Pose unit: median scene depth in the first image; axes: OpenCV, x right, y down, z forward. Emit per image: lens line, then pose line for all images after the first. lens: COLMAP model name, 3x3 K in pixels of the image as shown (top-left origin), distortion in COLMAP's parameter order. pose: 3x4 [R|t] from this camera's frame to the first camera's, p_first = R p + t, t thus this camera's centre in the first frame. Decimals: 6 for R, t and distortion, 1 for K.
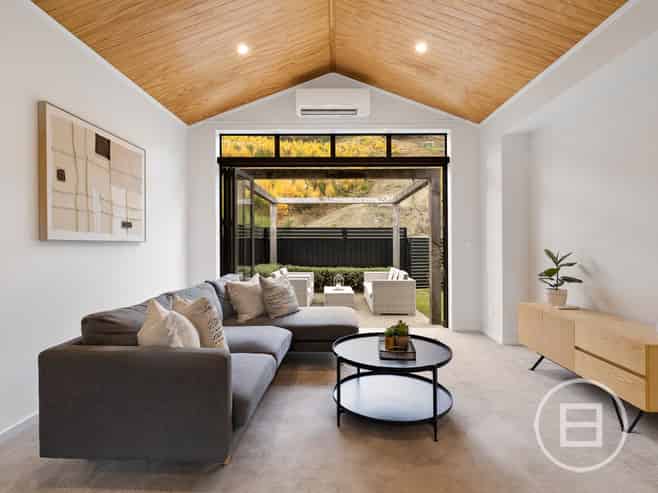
lens RADIAL K [[297.8, 0, 329.0], [0, 297.8, 246.5], [0, 0, 1]] dist [-0.001935, -0.000139]
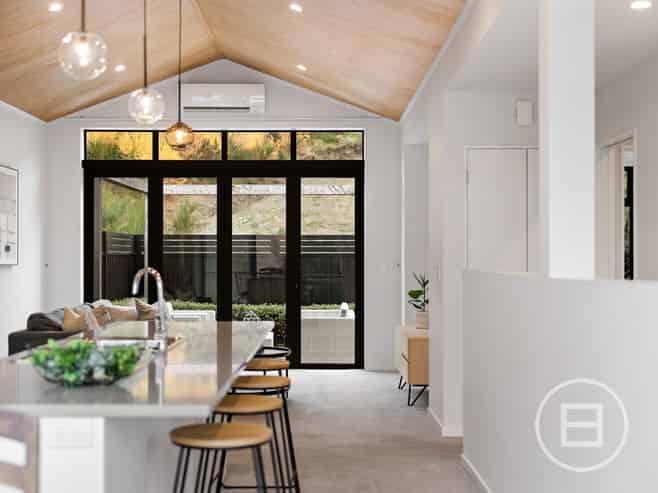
lens RADIAL K [[831.4, 0, 329.0], [0, 831.4, 246.5], [0, 0, 1]] dist [-0.005081, 0.001149]
pose [[0.999580, -0.000953, 0.028952, 0.224156], [0.001629, 0.999727, -0.023326, -0.007272], [-0.028922, 0.023364, 0.999309, -1.223110]]
